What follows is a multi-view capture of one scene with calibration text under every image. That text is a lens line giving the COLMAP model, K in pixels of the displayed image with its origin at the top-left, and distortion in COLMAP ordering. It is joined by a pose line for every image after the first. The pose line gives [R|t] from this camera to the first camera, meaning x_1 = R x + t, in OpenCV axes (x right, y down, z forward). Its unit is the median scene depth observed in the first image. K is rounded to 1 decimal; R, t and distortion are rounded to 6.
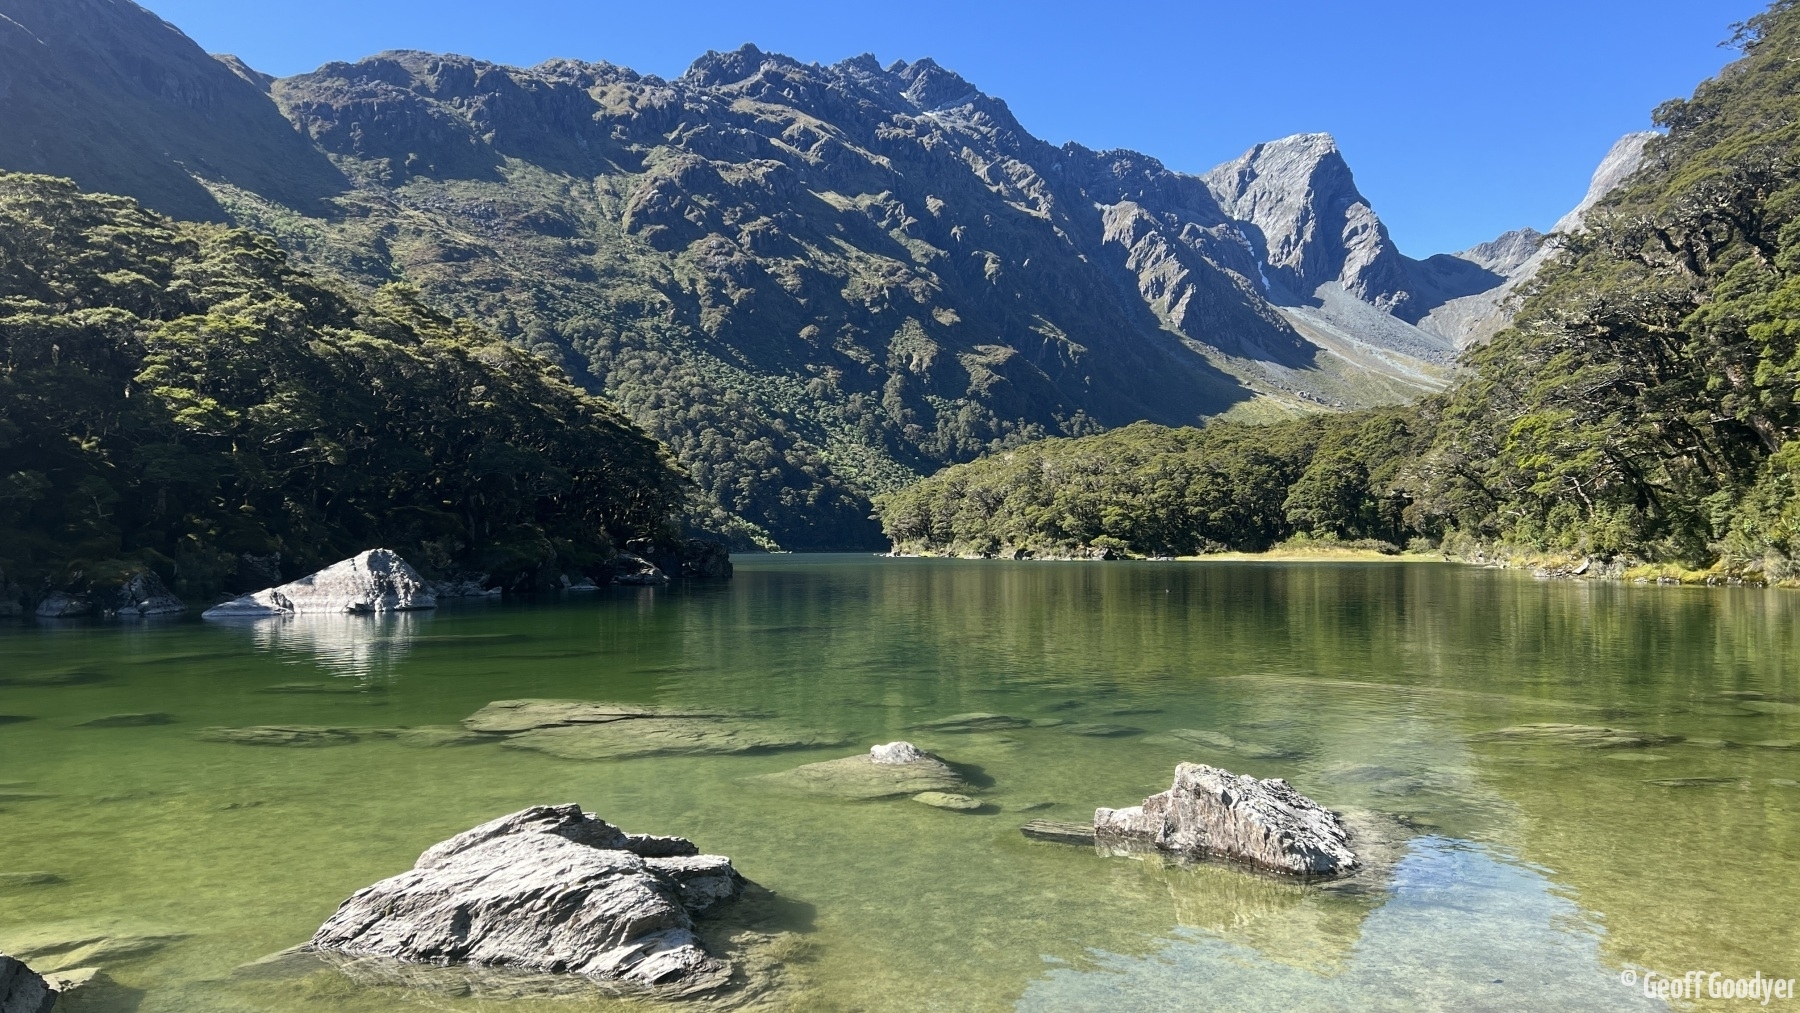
lens RADIAL K [[1364.7, 0, 900.4], [0, 1364.7, 500.2], [0, 0, 1]] dist [0.062817, -0.051517]
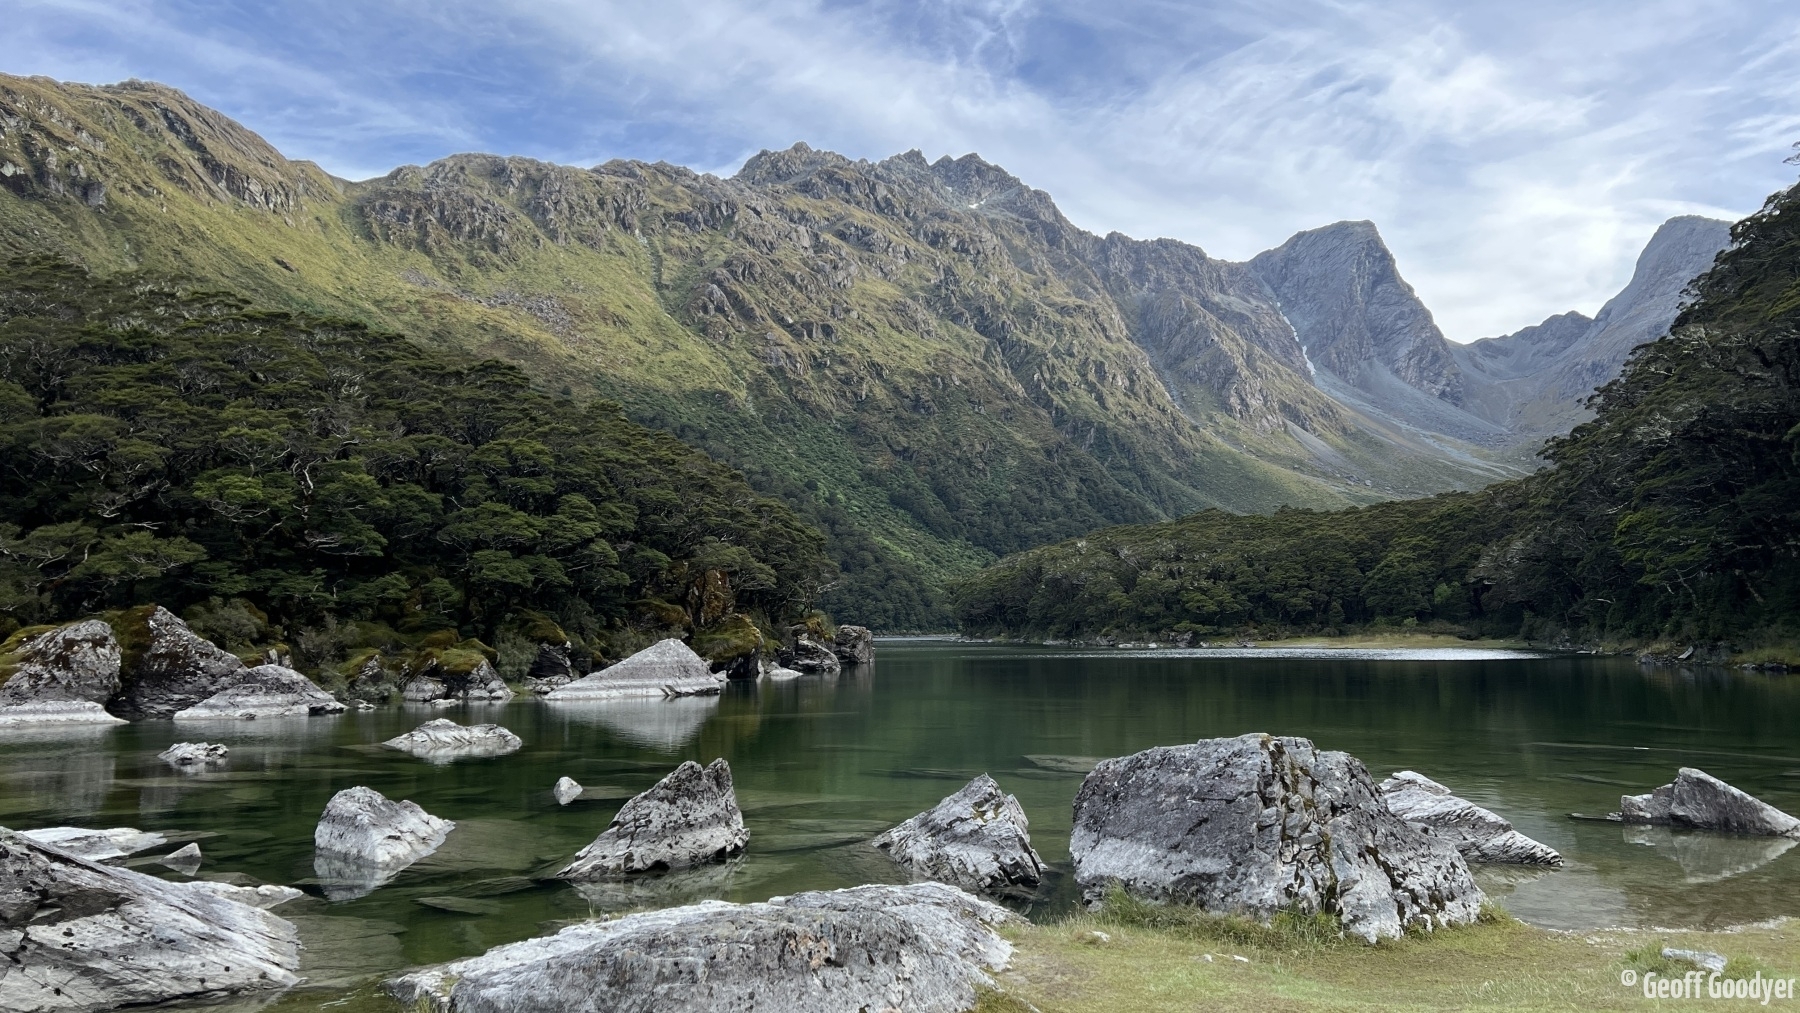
lens RADIAL K [[1364.7, 0, 893.1], [0, 1364.7, 508.8], [0, 0, 1]] dist [0.062817, -0.051517]
pose [[0.999513, -0.004884, -0.030823, -0.123855], [0.003202, 0.998515, -0.054376, -0.009370], [0.031043, 0.054251, 0.998045, -0.138165]]
